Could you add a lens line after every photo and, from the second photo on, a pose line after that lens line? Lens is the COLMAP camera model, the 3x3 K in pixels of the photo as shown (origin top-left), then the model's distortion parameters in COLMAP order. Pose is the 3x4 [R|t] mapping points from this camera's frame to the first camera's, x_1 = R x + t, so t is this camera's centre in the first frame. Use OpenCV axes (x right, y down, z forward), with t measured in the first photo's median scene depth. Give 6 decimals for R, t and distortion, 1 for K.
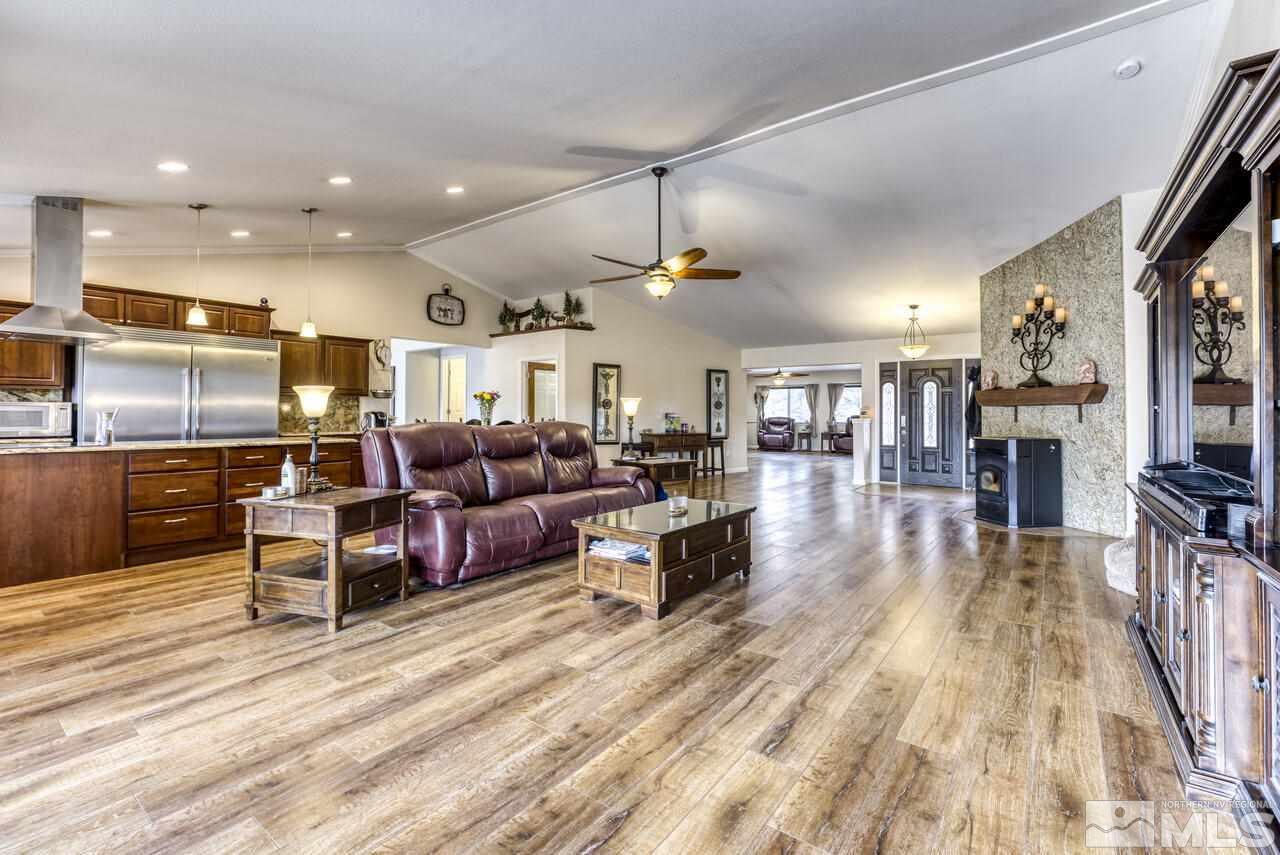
lens RADIAL K [[547.4, 0, 638.8], [0, 547.4, 408.7], [0, 0, 1]] dist [-0.013531, -0.000400]
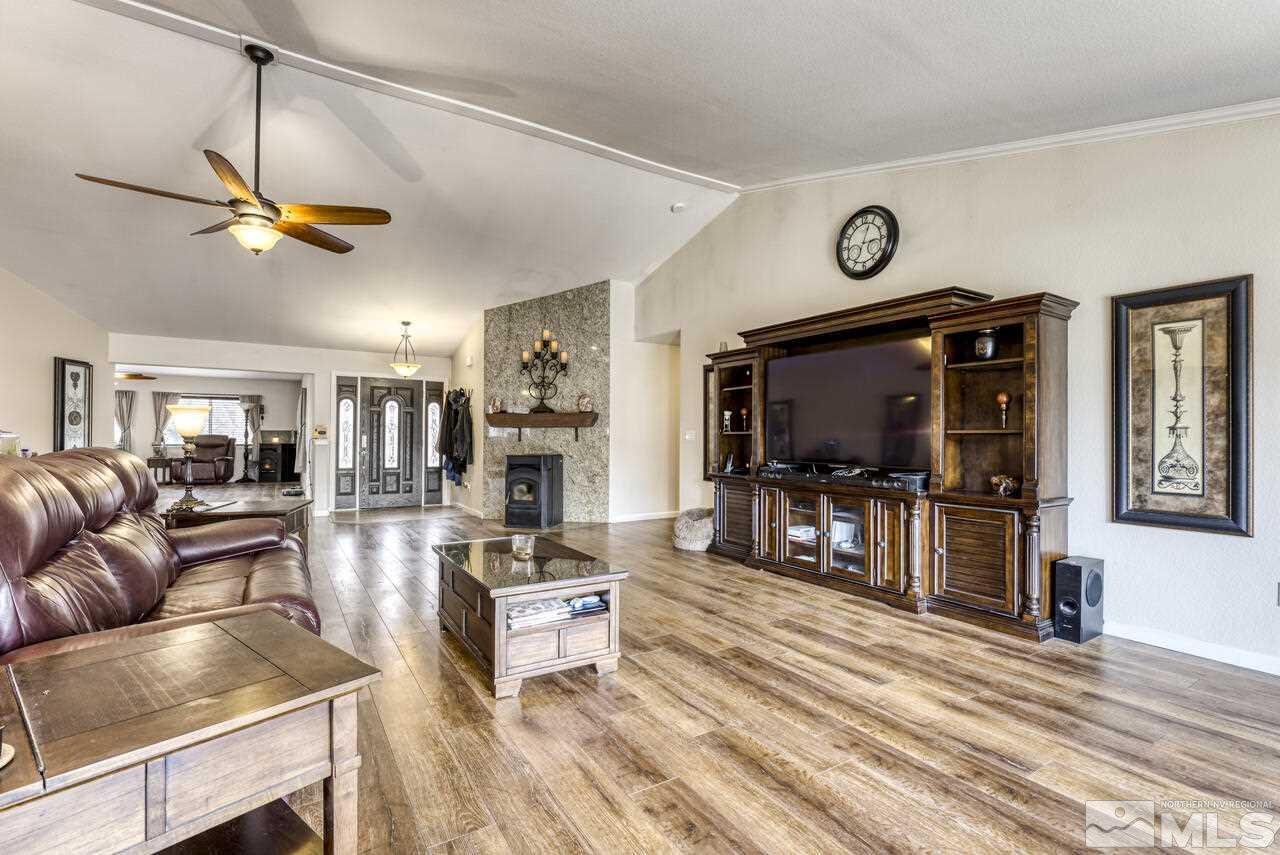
lens RADIAL K [[582.3, 0, 637.3], [0, 582.3, 434.1], [0, 0, 1]] dist [-0.007764, -0.000522]
pose [[0.362594, 0.003056, 0.931942, -0.439692], [-0.013497, 0.999907, 0.001973, 0.003227], [-0.931850, -0.013294, 0.362601, 0.340416]]
